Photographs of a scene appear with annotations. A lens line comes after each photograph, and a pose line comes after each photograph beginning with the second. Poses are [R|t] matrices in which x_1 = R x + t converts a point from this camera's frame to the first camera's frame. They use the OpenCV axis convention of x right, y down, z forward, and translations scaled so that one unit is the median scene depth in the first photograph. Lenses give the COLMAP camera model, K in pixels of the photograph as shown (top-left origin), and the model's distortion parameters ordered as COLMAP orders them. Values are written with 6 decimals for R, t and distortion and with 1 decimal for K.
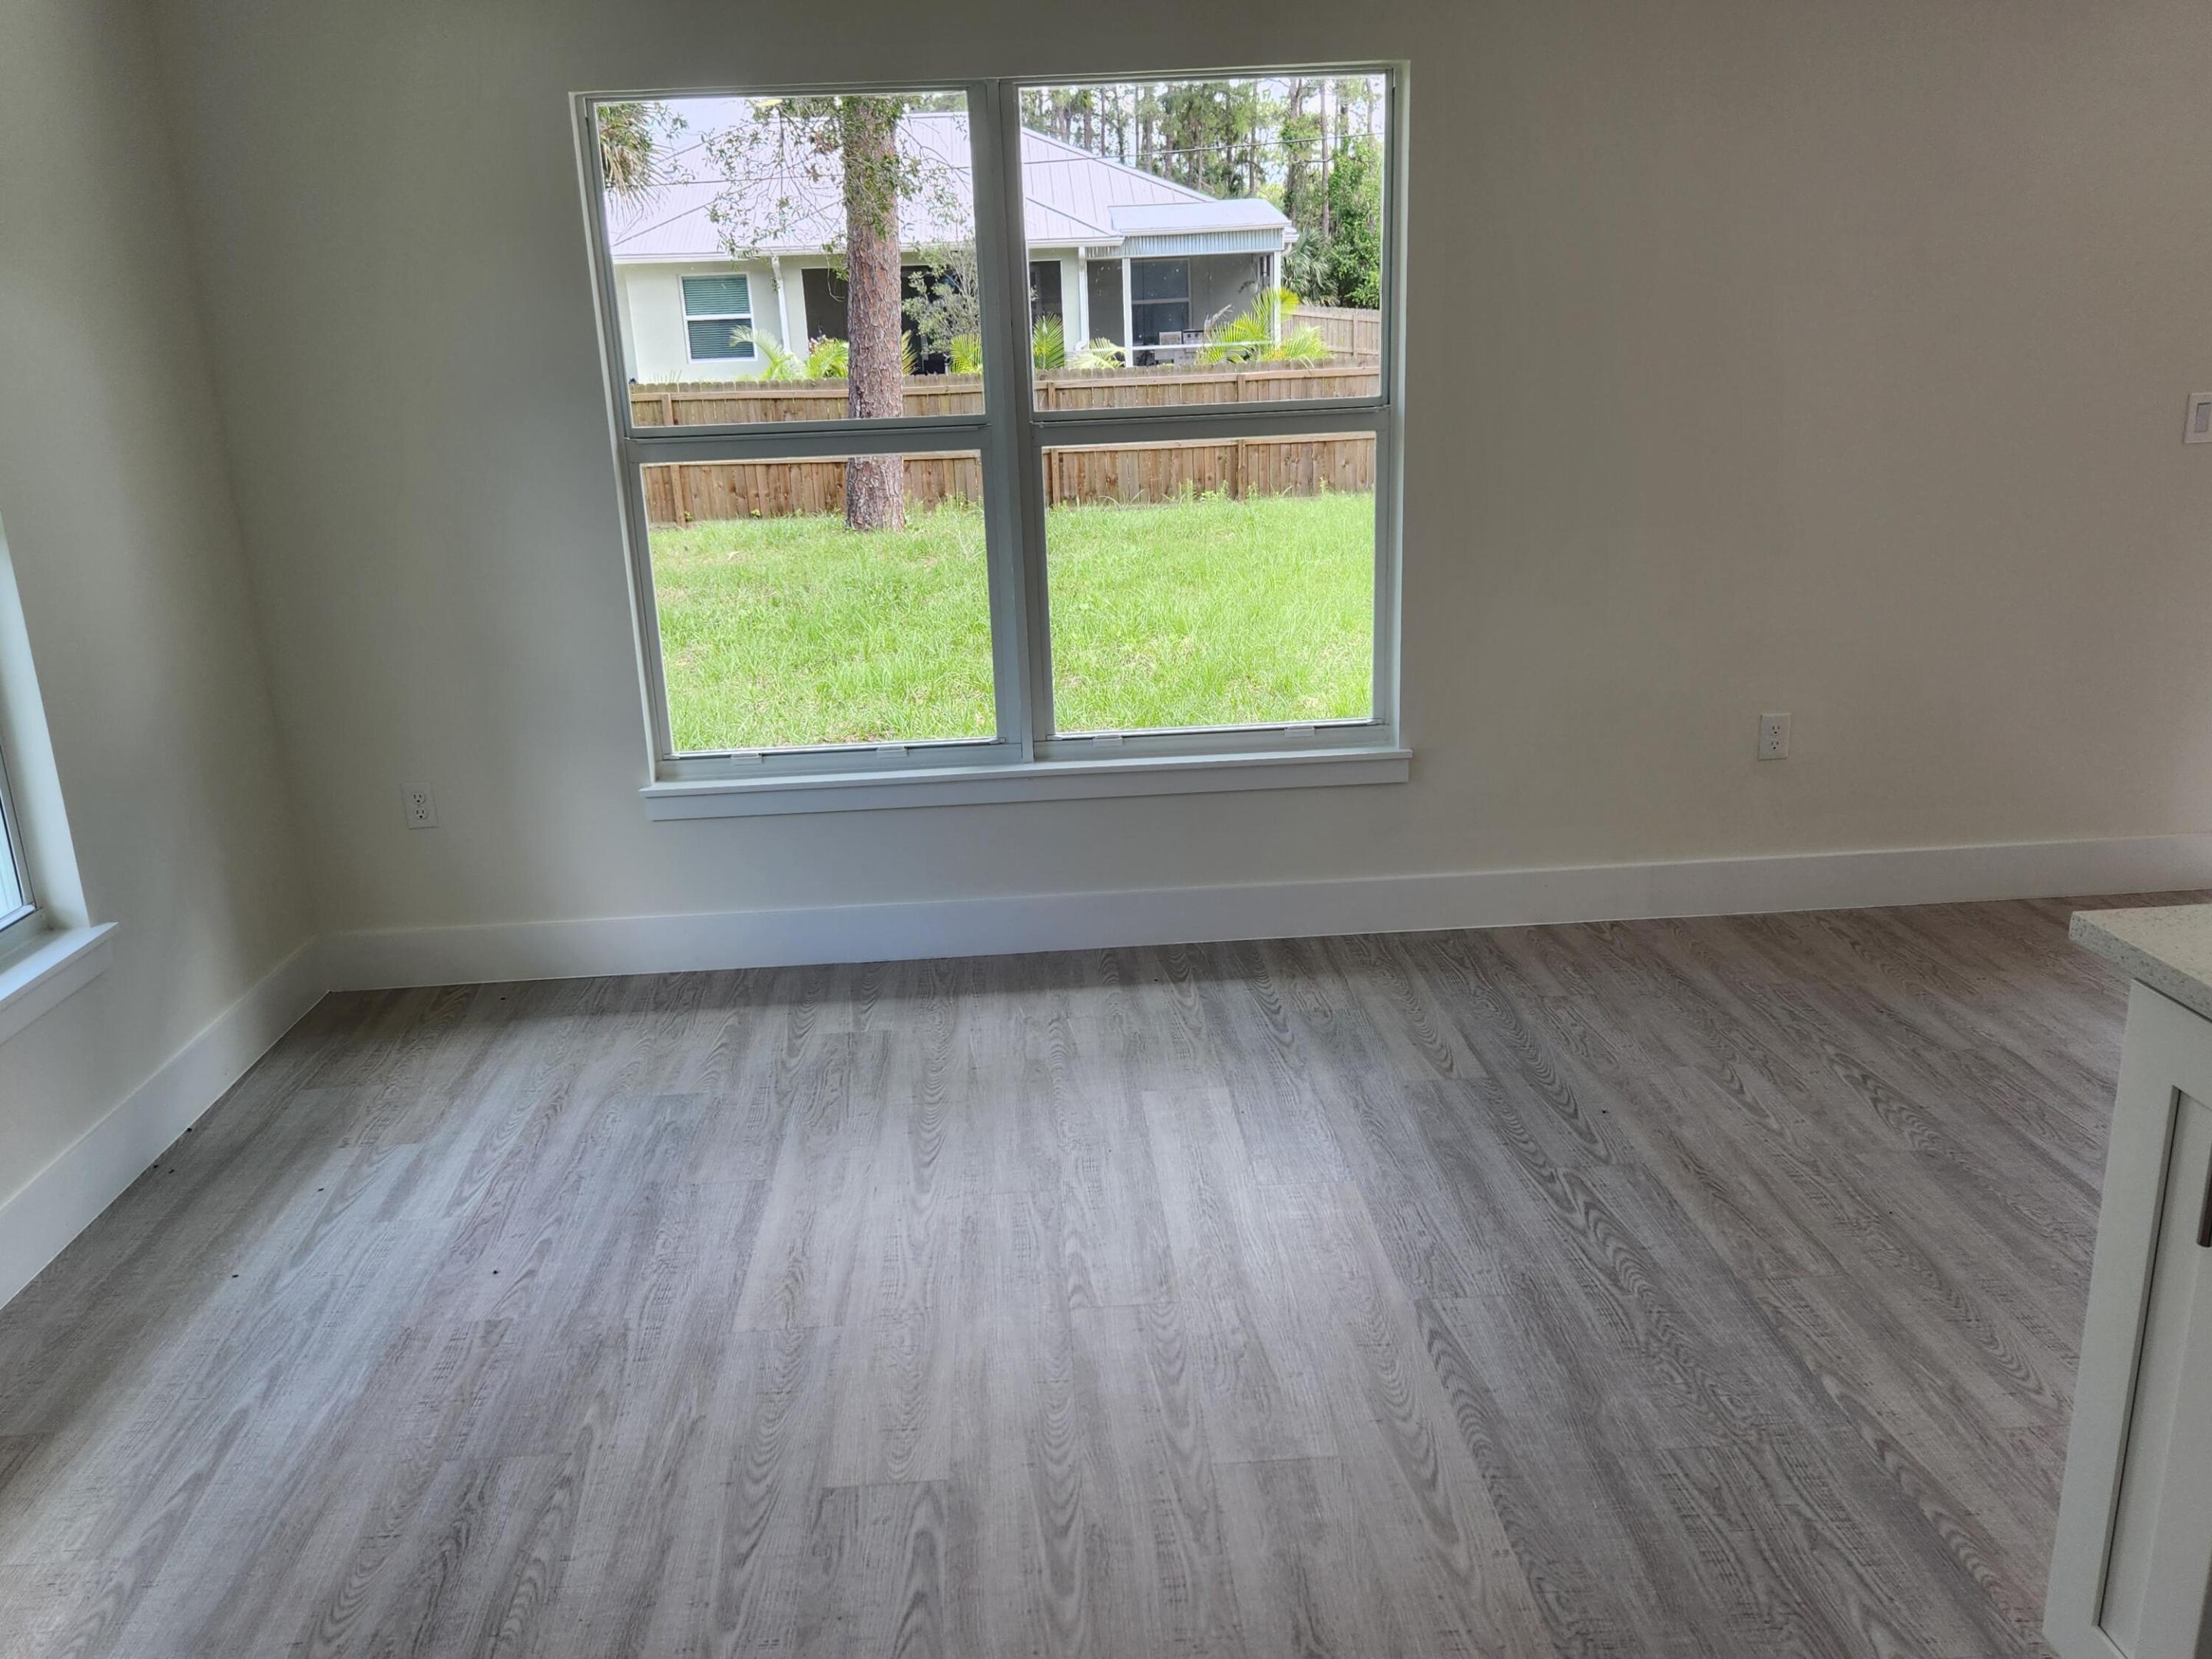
lens RADIAL K [[1730.8, 0, 1088.8], [0, 1730.8, 848.3], [0, 0, 1]] dist [0.086423, -0.082666]
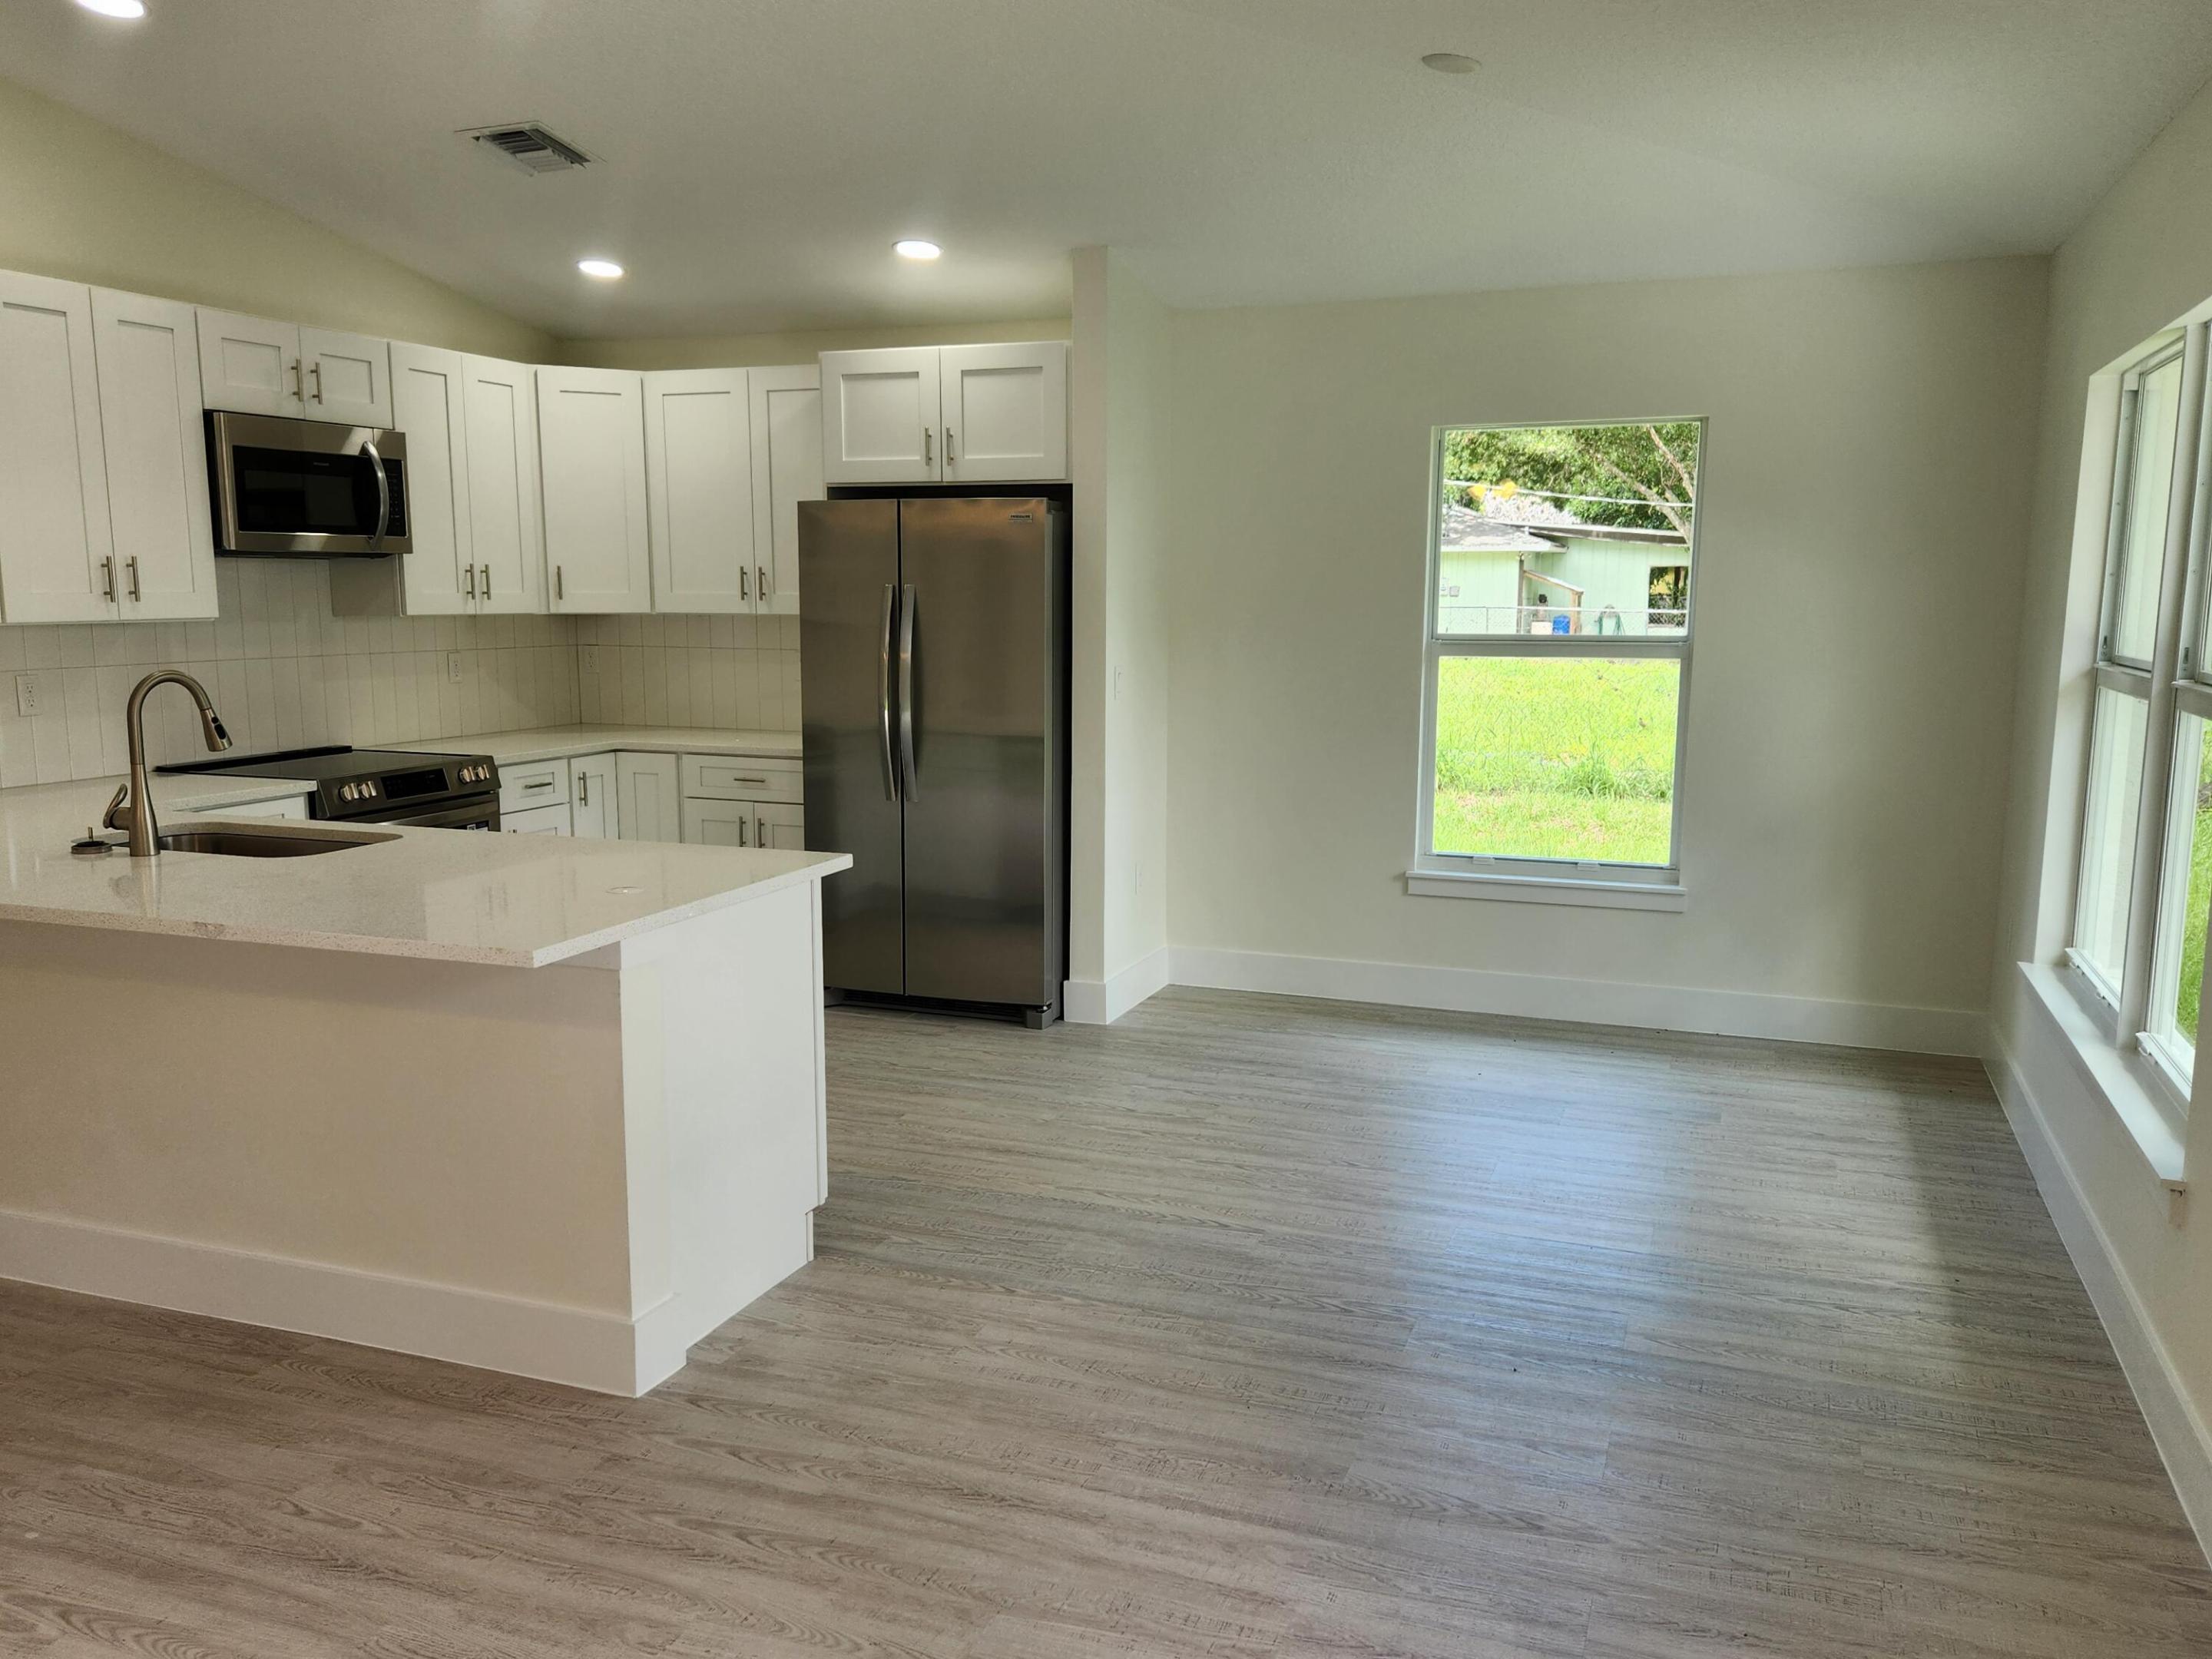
lens RADIAL K [[1730.8, 0, 1088.8], [0, 1730.8, 840.1], [0, 0, 1]] dist [0.086423, -0.082666]
pose [[-0.403395, 0.172858, -0.898550, 1.176699], [-0.247135, 0.924918, 0.288880, -0.338342], [0.881020, 0.338596, -0.330388, 0.965003]]
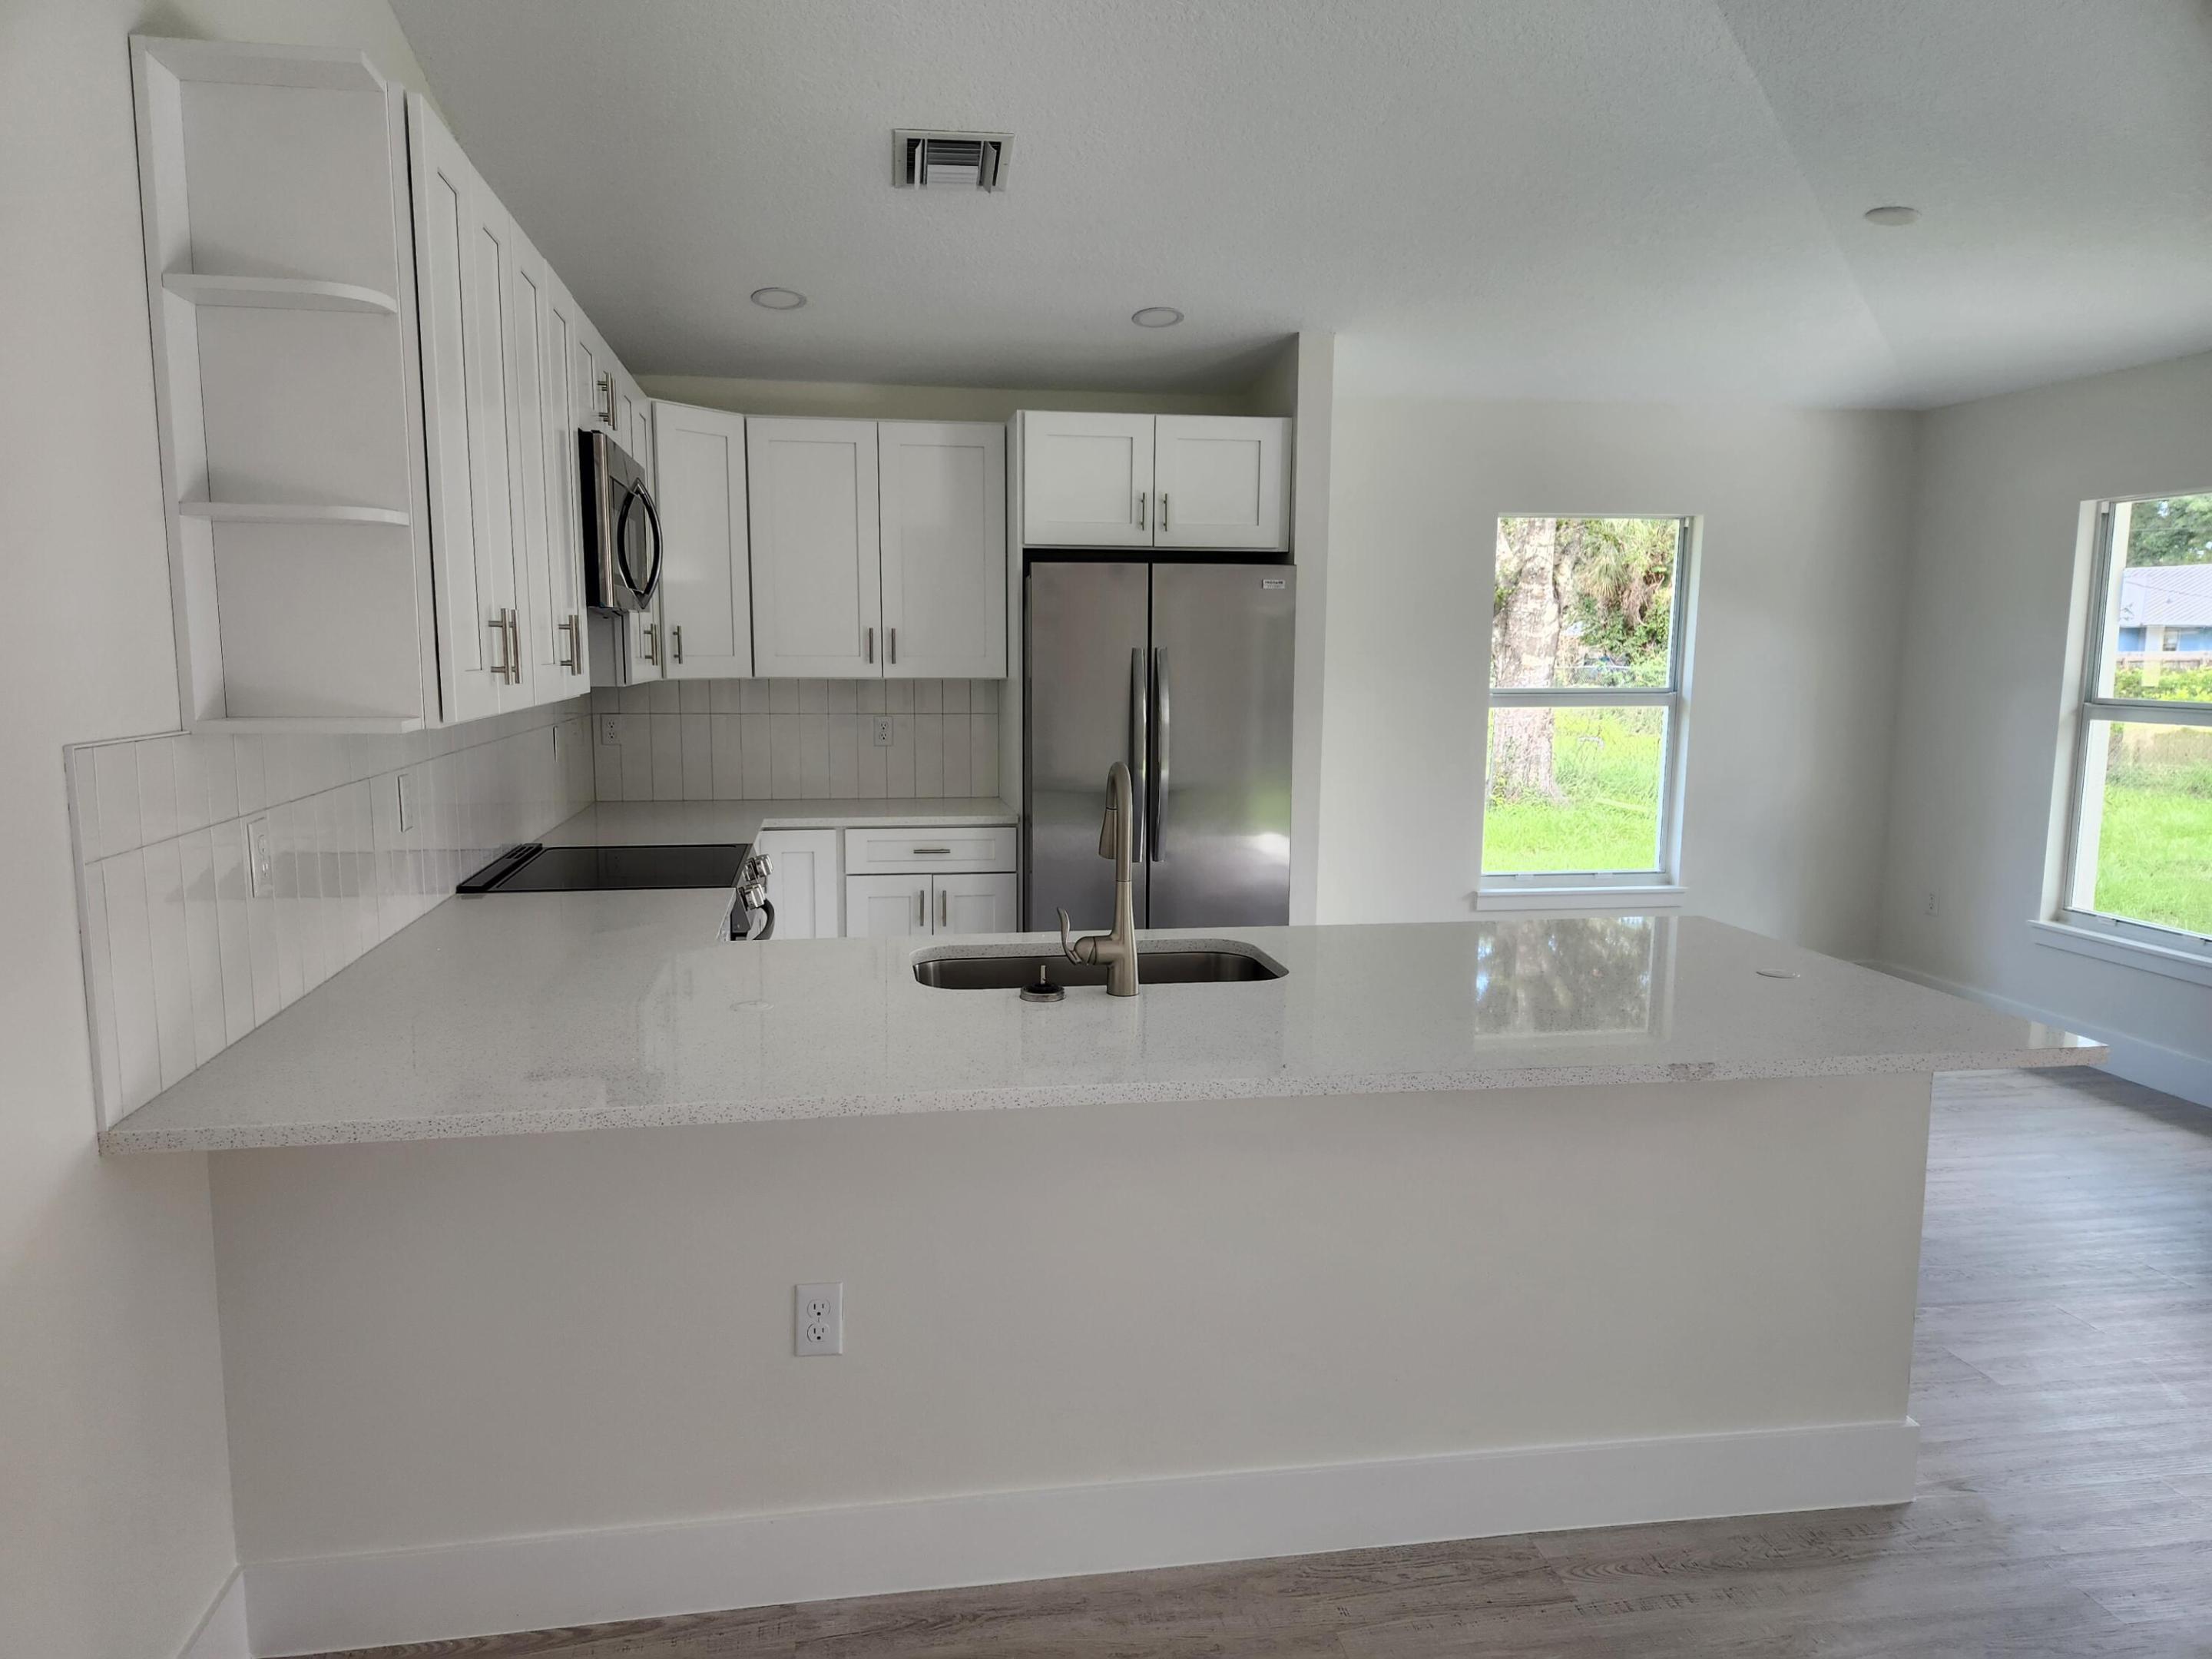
lens RADIAL K [[1480.7, 0, 1075.4], [0, 1480.7, 838.1], [0, 0, 1]] dist [0.056403, -0.036482]
pose [[0.109808, 0.169310, -0.979426, 1.134737], [-0.291605, 0.947512, 0.131100, -0.036628], [0.950215, 0.271210, 0.153416, -0.048119]]
